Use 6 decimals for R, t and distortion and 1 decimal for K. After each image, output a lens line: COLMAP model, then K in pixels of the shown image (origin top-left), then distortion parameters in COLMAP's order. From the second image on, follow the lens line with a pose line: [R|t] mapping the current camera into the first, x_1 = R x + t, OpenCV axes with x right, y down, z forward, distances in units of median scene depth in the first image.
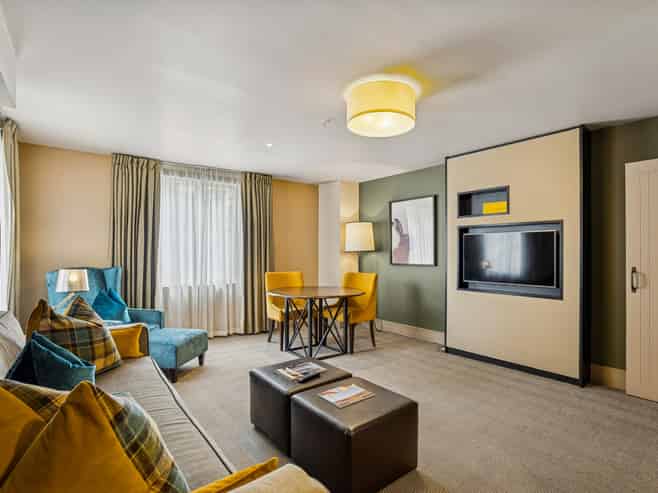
lens RADIAL K [[340.3, 0, 330.5], [0, 340.3, 250.2], [0, 0, 1]] dist [-0.024738, 0.001247]
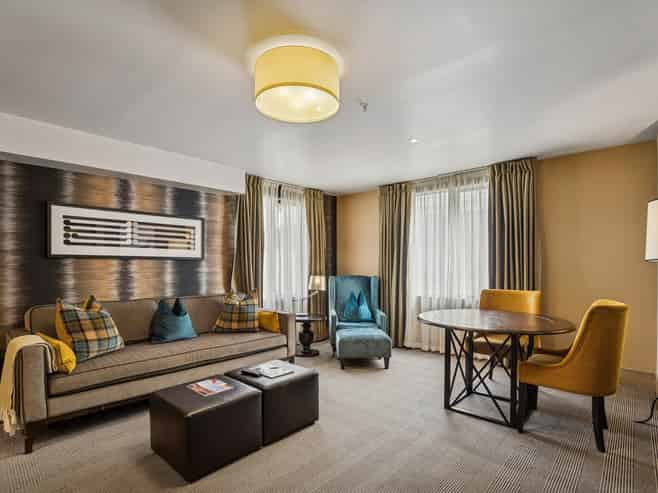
lens RADIAL K [[343.5, 0, 326.8], [0, 343.5, 257.6], [0, 0, 1]] dist [-0.052126, 0.026264]
pose [[0.139292, -0.012154, -0.990177, 0.613340], [0.011052, 0.999881, -0.010718, -0.002815], [0.990190, -0.009450, 0.139410, 0.596434]]
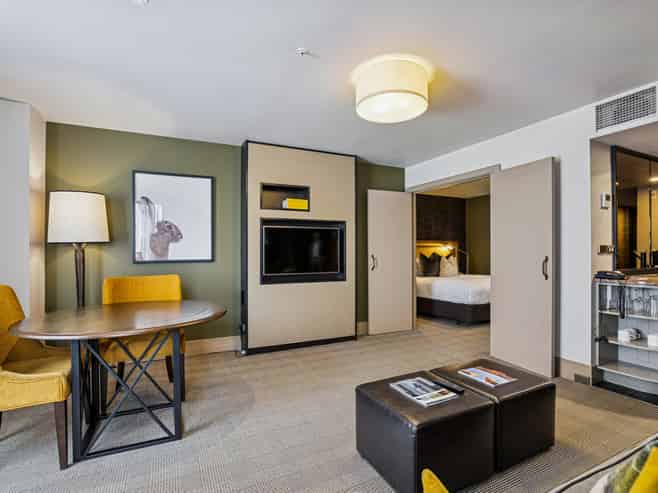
lens RADIAL K [[340.3, 0, 330.5], [0, 340.3, 250.2], [0, 0, 1]] dist [-0.024738, 0.001247]
pose [[0.195206, 0.000926, 0.980762, -0.507389], [-0.000004, 1.000000, -0.000943, 0.021581], [-0.980762, 0.000180, 0.195206, 0.608285]]
